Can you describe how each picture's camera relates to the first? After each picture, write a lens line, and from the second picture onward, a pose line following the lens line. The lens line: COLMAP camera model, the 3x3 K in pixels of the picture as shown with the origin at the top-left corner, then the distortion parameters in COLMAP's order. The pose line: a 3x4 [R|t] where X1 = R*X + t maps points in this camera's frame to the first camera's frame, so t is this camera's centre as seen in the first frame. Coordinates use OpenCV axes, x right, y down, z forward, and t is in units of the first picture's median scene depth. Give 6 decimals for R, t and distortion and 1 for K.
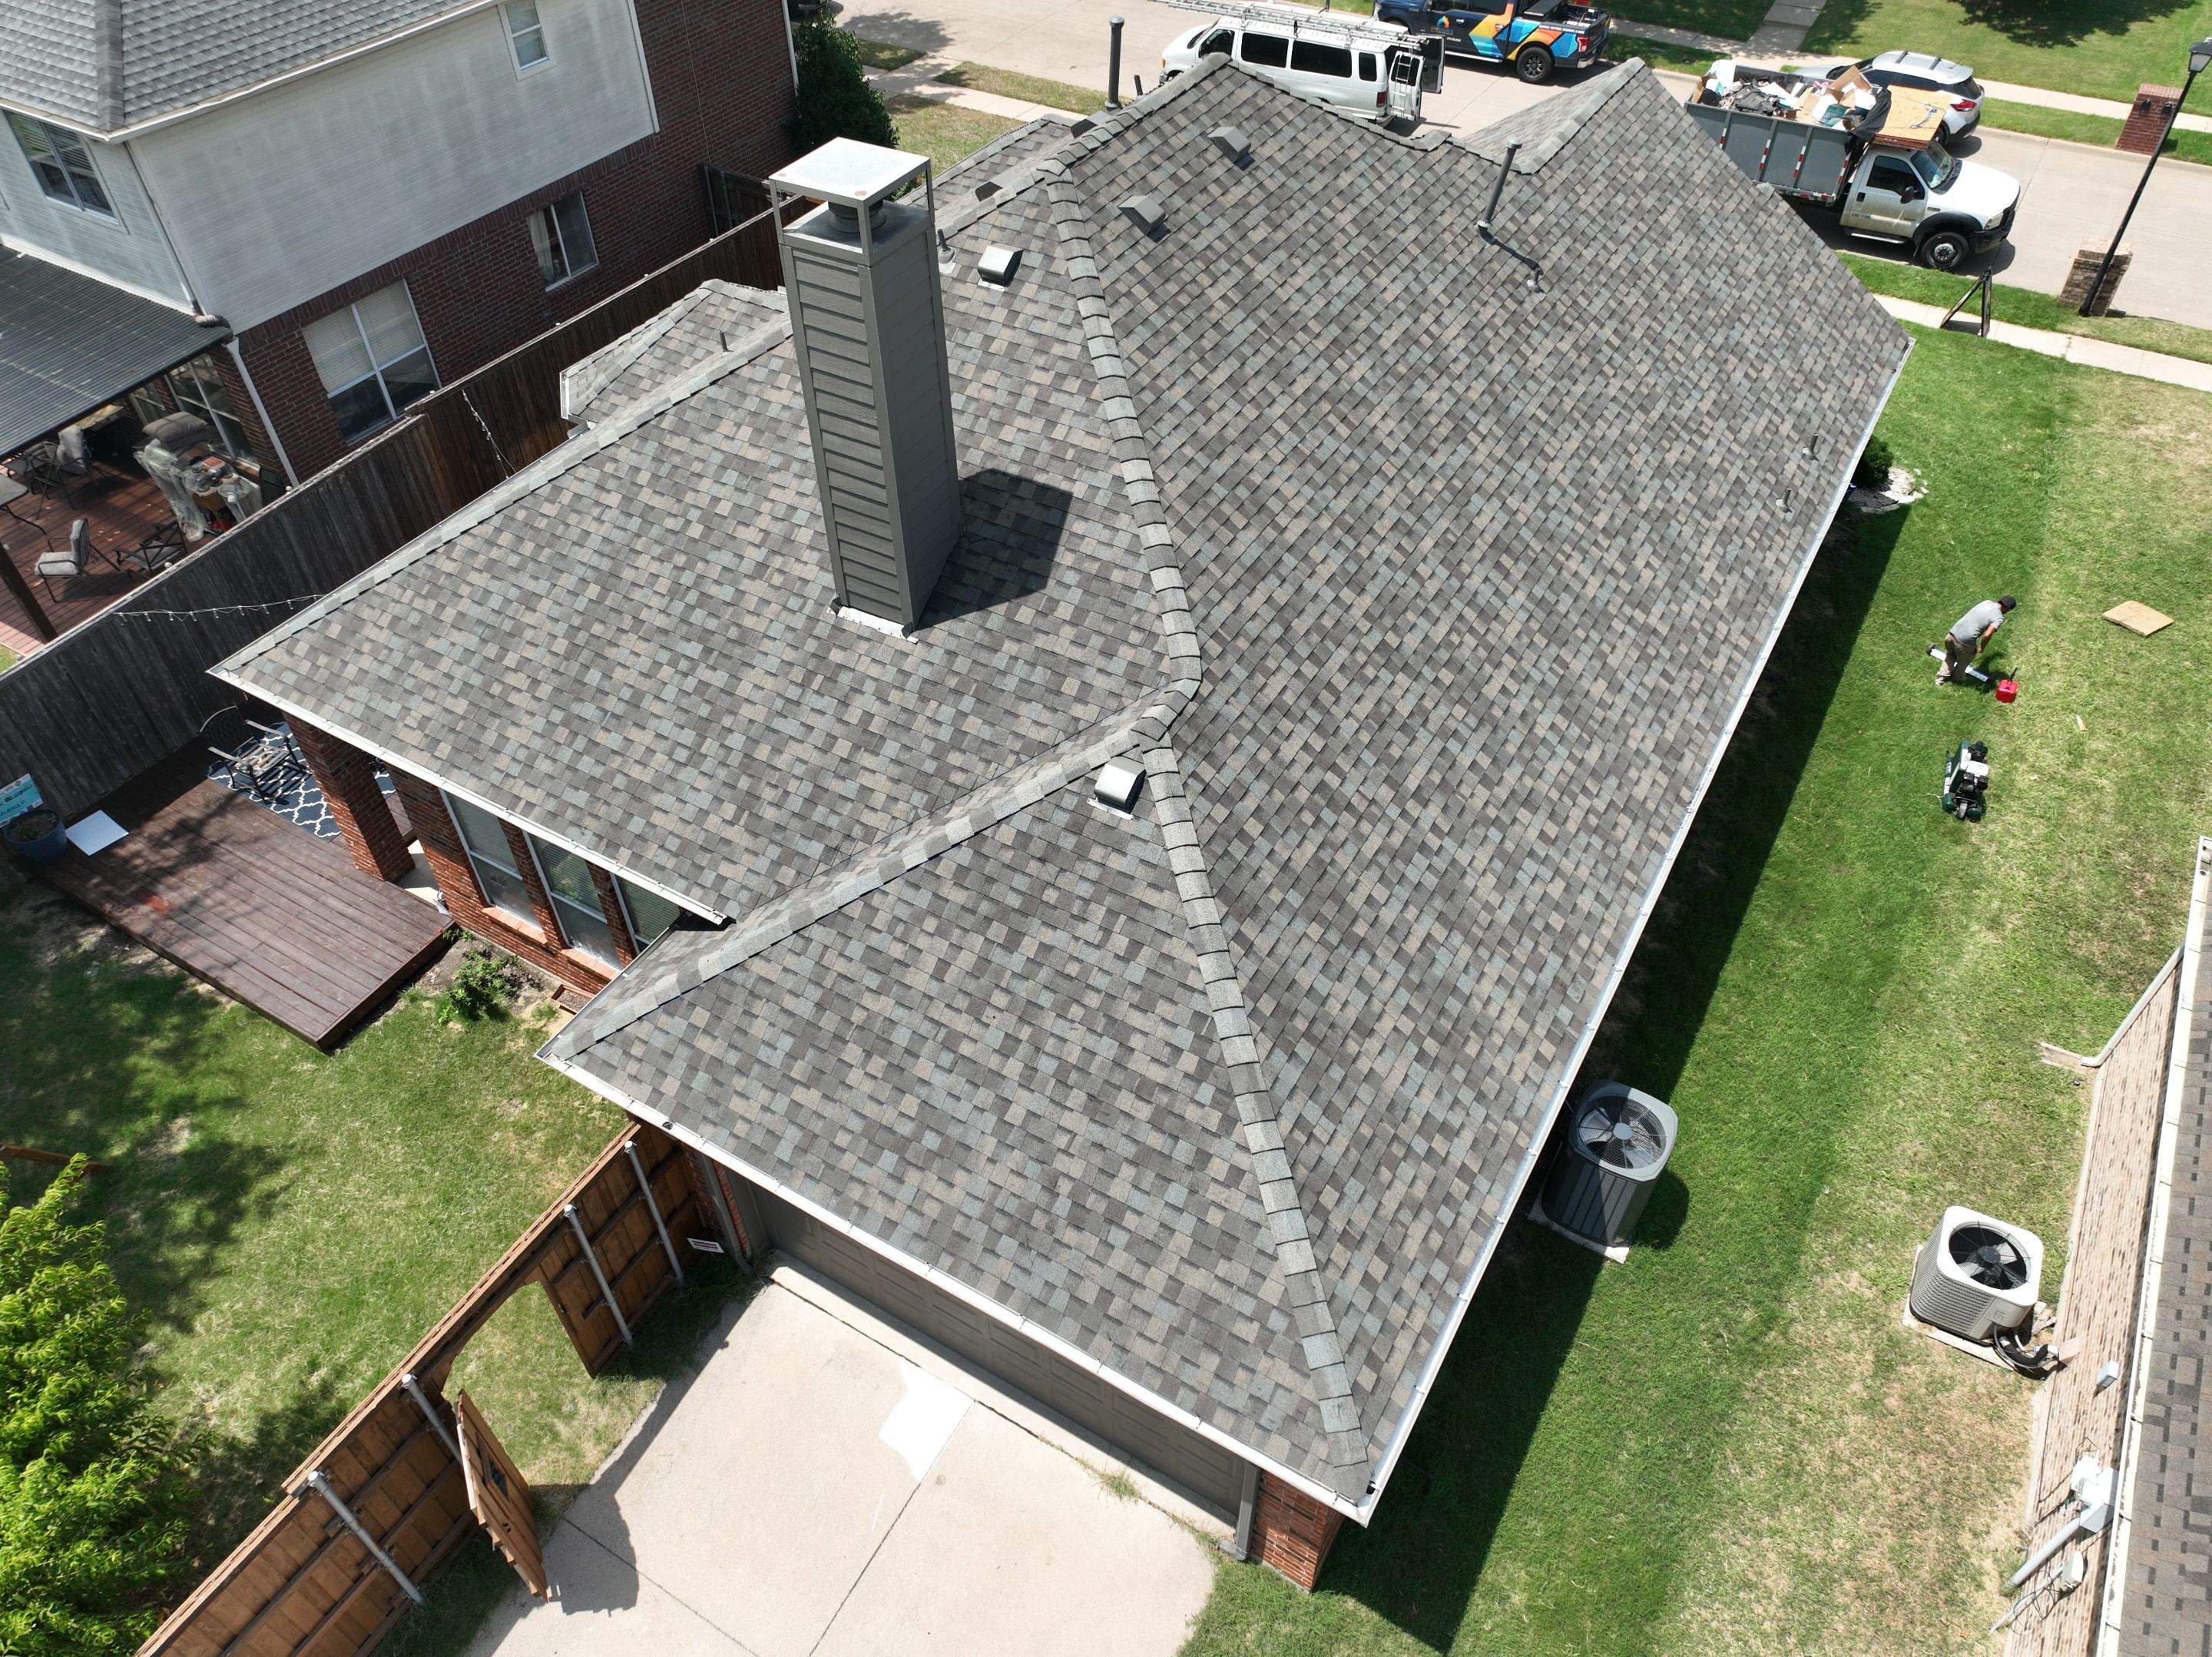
lens RADIAL K [[1550.2, 0, 1108.8], [0, 1550.2, 838.1], [0, 0, 1]] dist [-0.001907, 0.020235]
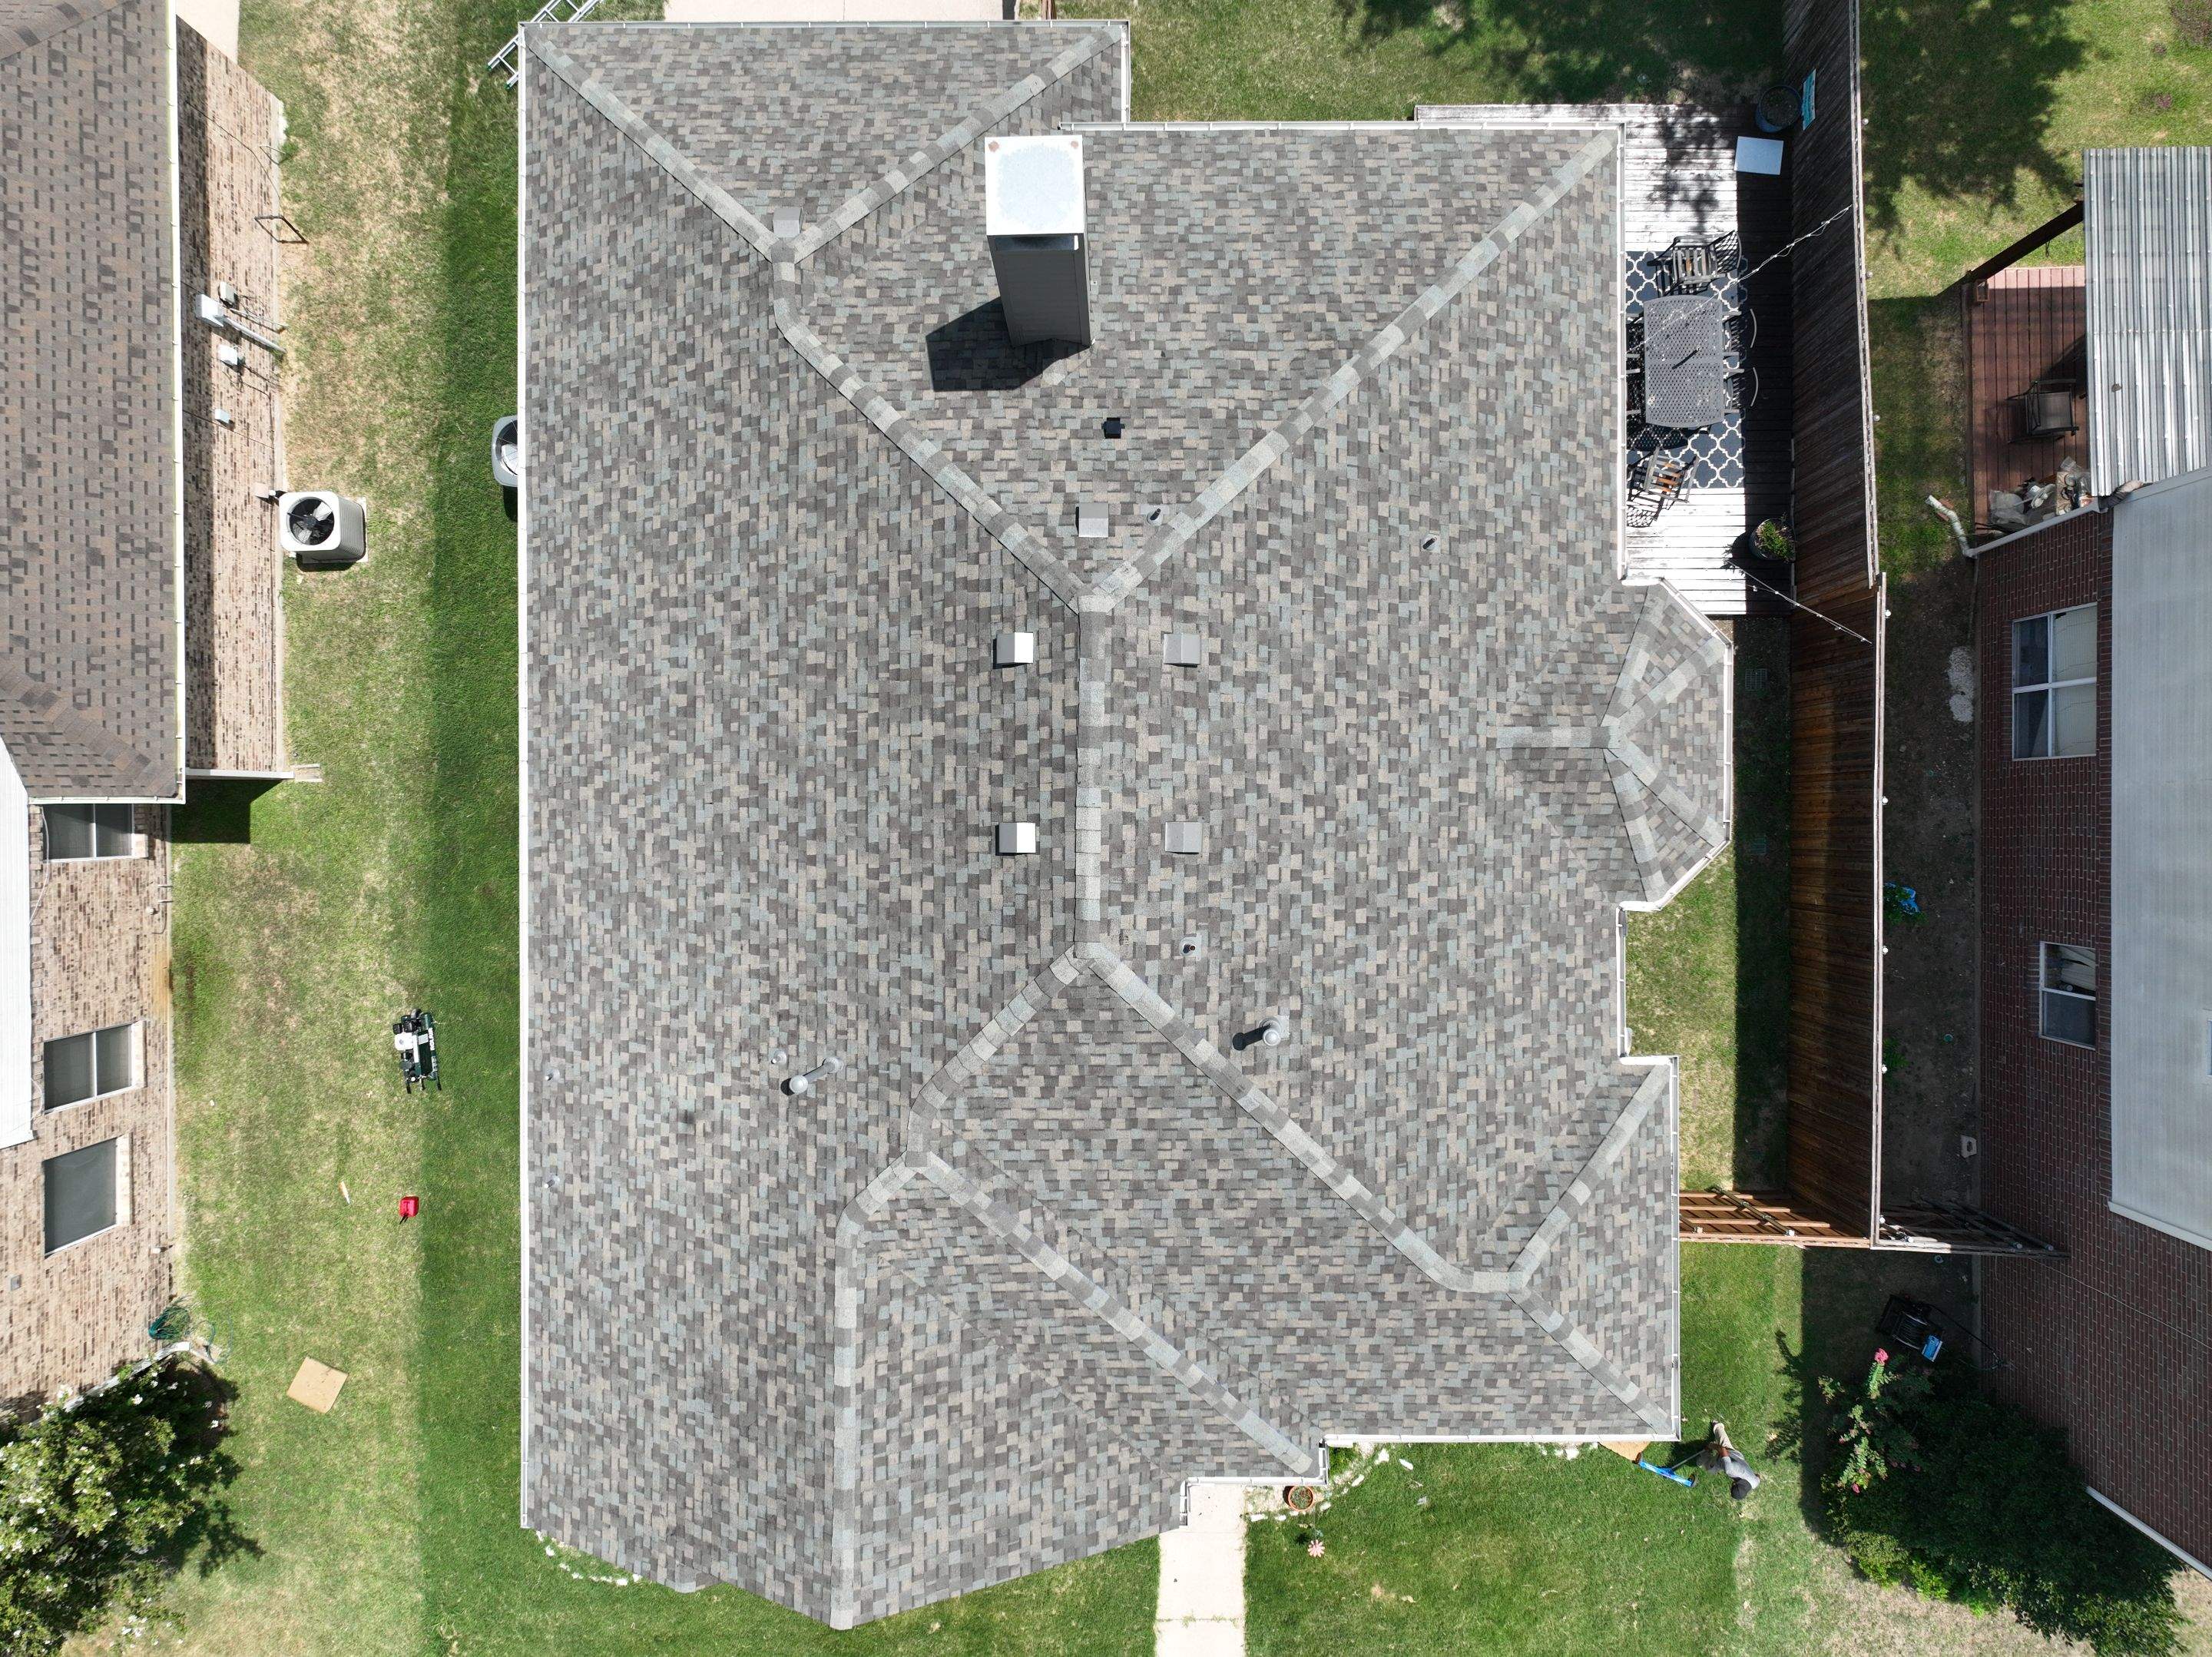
lens RADIAL K [[1550.2, 0, 1109.9], [0, 1550.2, 810.8], [0, 0, 1]] dist [-0.001907, 0.020235]
pose [[-0.859353, 0.511198, 0.013769, 0.008316], [-0.353501, -0.613281, 0.706345, -1.255280], [0.369527, 0.602132, 0.707734, 0.372190]]
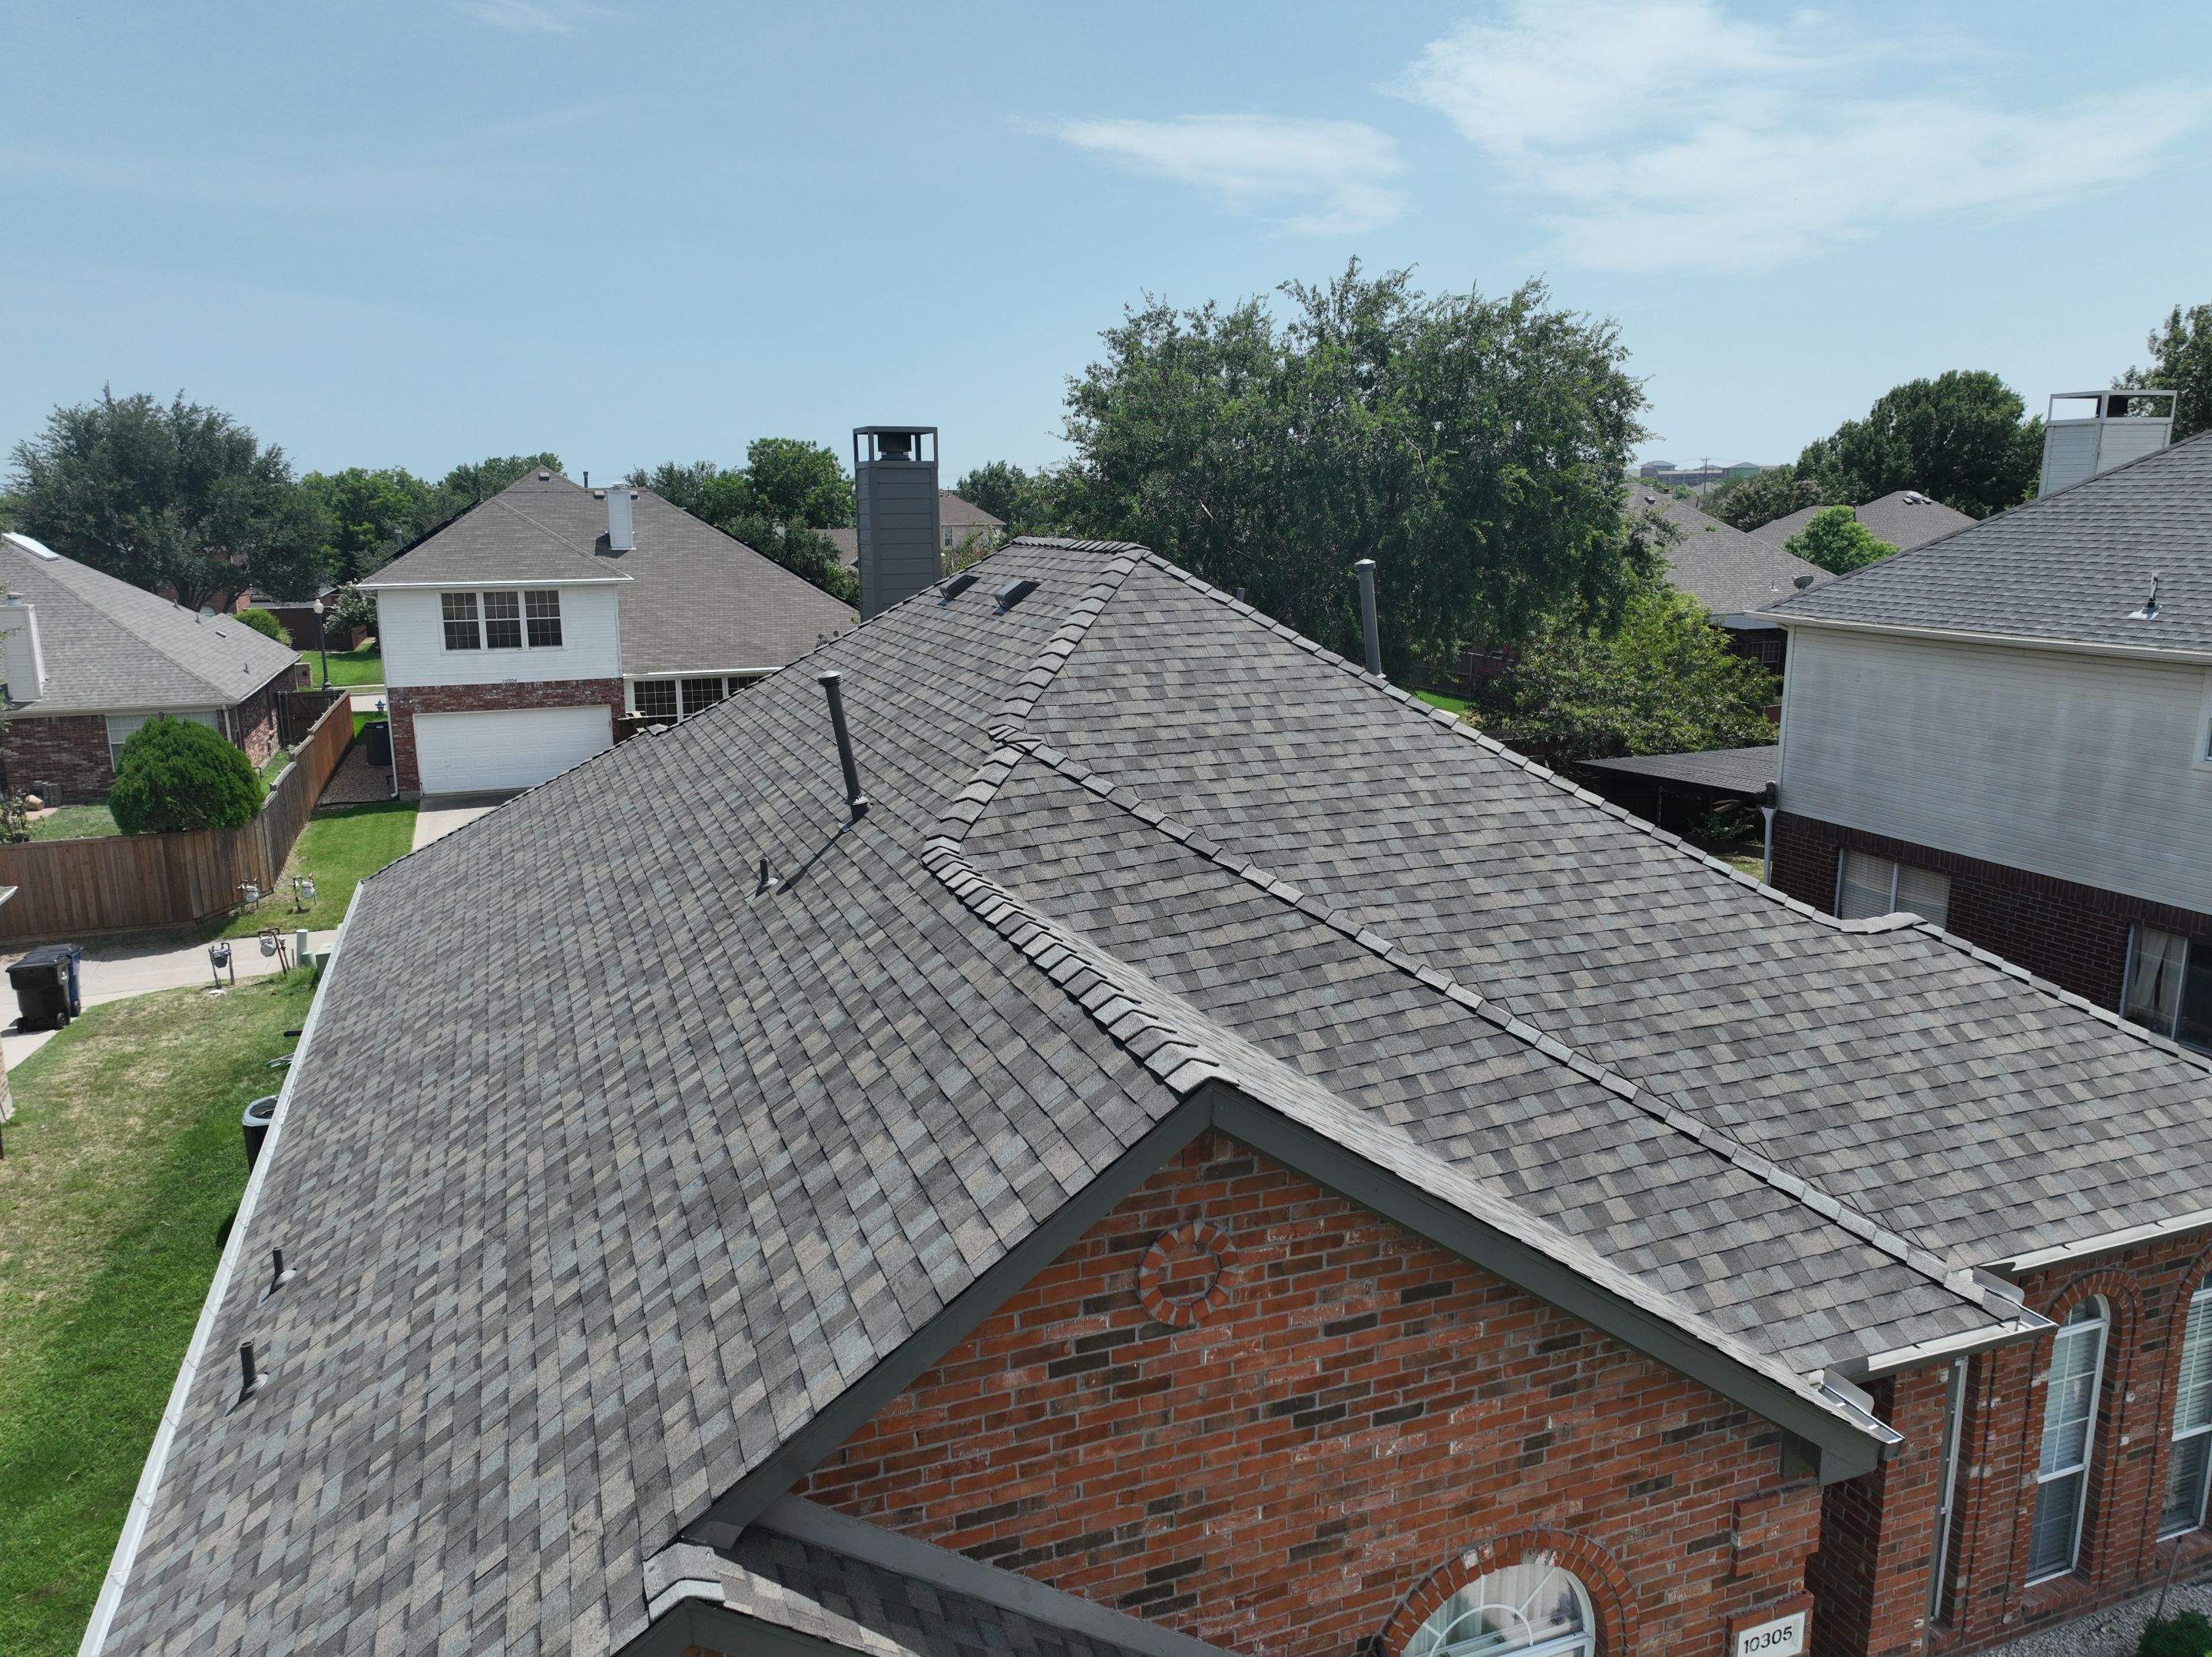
lens RADIAL K [[1550.2, 0, 1107.2], [0, 1550.2, 825.6], [0, 0, 1]] dist [-0.001907, 0.020235]
pose [[-0.618902, 0.175699, -0.765565, 0.828085], [-0.551054, 0.597427, 0.582597, -1.010574], [0.559731, 0.782439, -0.272929, 1.522491]]
